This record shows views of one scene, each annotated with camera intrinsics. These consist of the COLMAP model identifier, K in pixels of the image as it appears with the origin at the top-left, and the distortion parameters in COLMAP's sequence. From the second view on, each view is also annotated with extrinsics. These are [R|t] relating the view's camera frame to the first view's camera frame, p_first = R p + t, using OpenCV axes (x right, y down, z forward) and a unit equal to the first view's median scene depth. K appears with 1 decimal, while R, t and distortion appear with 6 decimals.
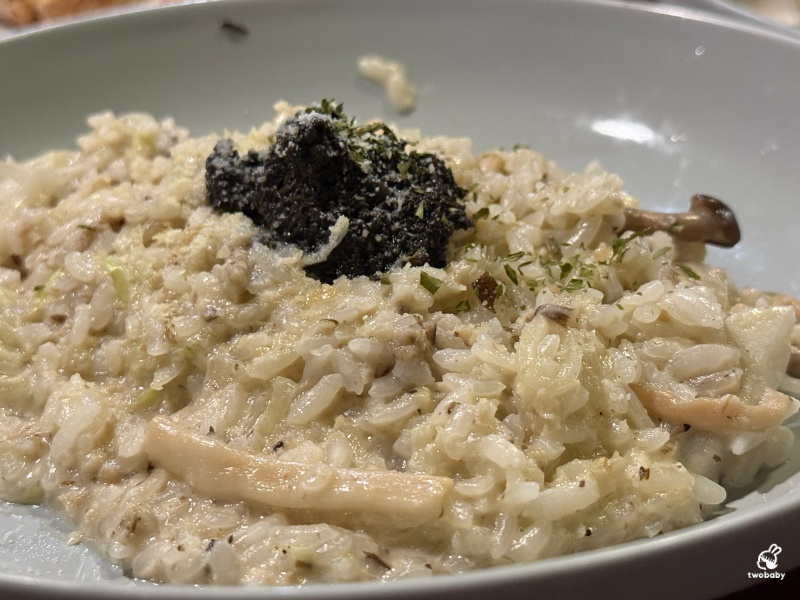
lens RADIAL K [[1357.1, 0, 400.0], [0, 1357.1, 300.0], [0, 0, 1]] dist [0.176393, -0.034052]
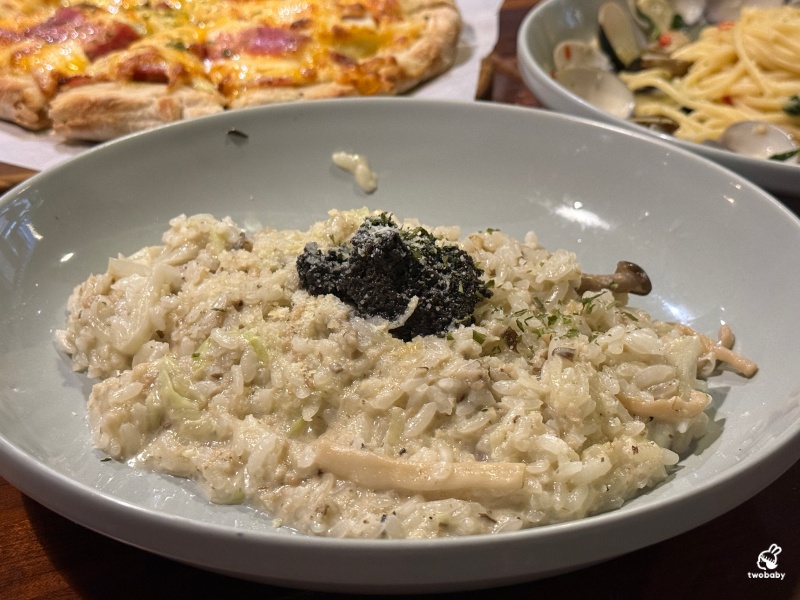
lens RADIAL K [[1357.1, 0, 400.0], [0, 1357.1, 300.0], [0, 0, 1]] dist [0.176393, -0.034052]
pose [[0.977756, -0.065055, 0.199402, -0.374495], [0.060900, 0.997781, 0.026906, -0.103108], [-0.200710, -0.014164, 0.979548, -0.493157]]
